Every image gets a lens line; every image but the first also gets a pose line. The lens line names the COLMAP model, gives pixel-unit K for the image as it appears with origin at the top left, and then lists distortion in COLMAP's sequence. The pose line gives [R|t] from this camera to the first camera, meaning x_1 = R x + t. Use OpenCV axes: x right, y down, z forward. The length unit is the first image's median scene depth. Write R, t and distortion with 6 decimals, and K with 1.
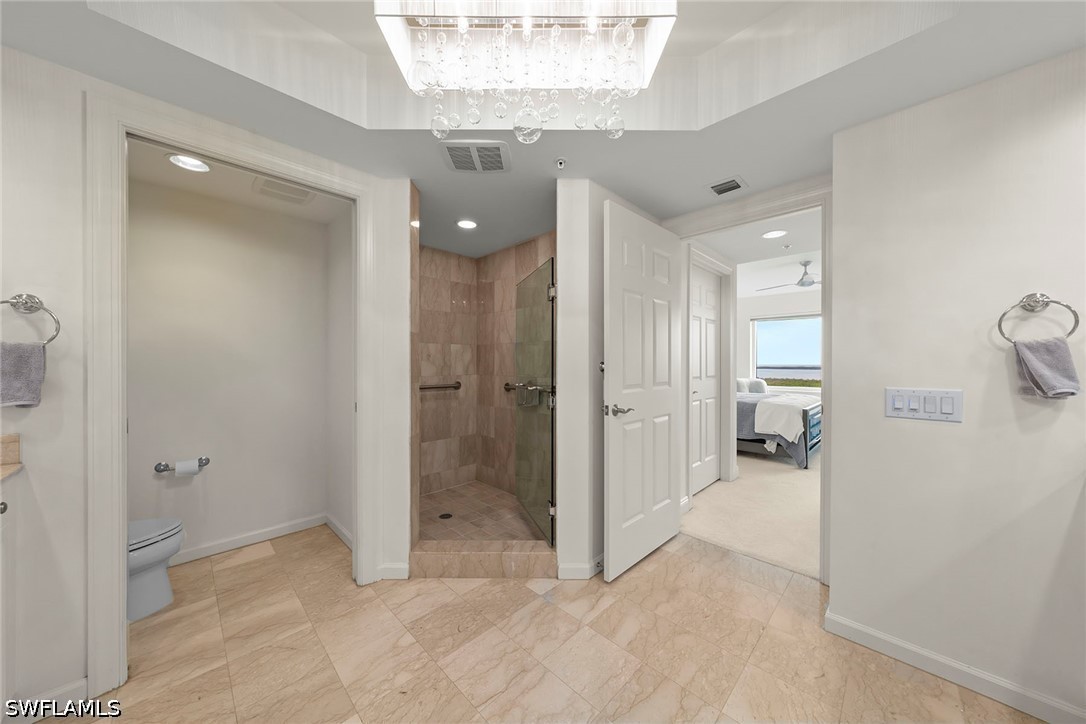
lens RADIAL K [[373.5, 0, 546.2], [0, 373.5, 361.9], [0, 0, 1]] dist [-0.012089, 0.002289]
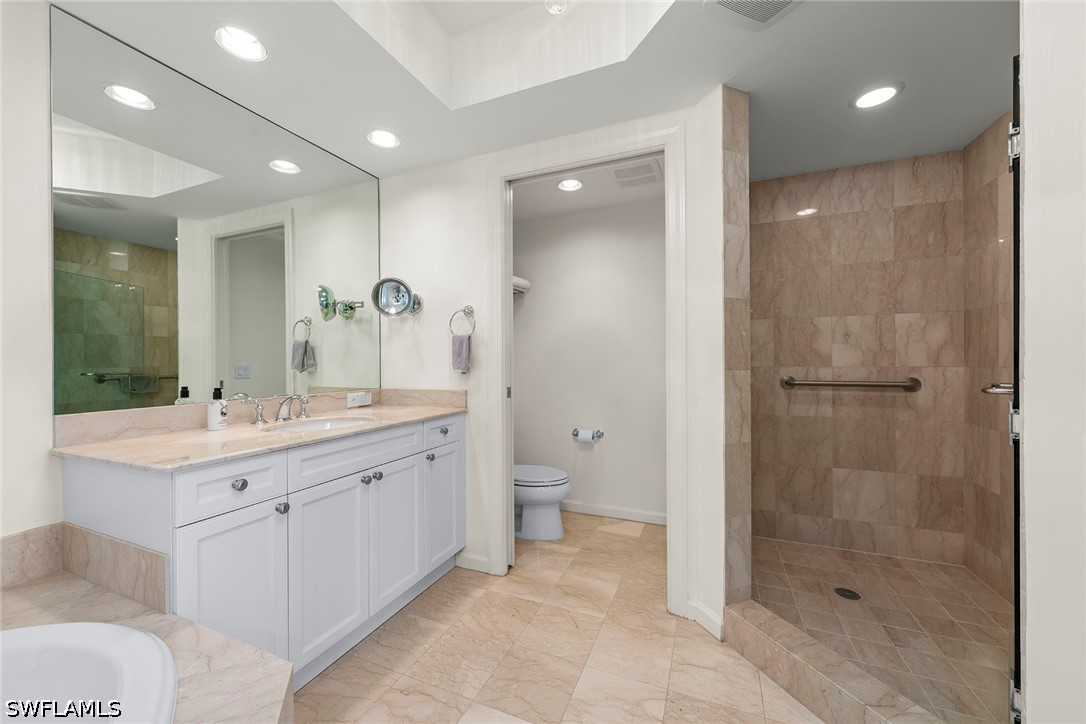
lens RADIAL K [[416.3, 0, 544.7], [0, 416.3, 360.6], [0, 0, 1]] dist [0.000036, -0.000029]
pose [[0.355622, -0.000500, -0.934630, 0.253499], [0.004363, 0.999990, 0.001125, 0.035767], [0.934620, -0.004478, 0.355621, 0.381080]]
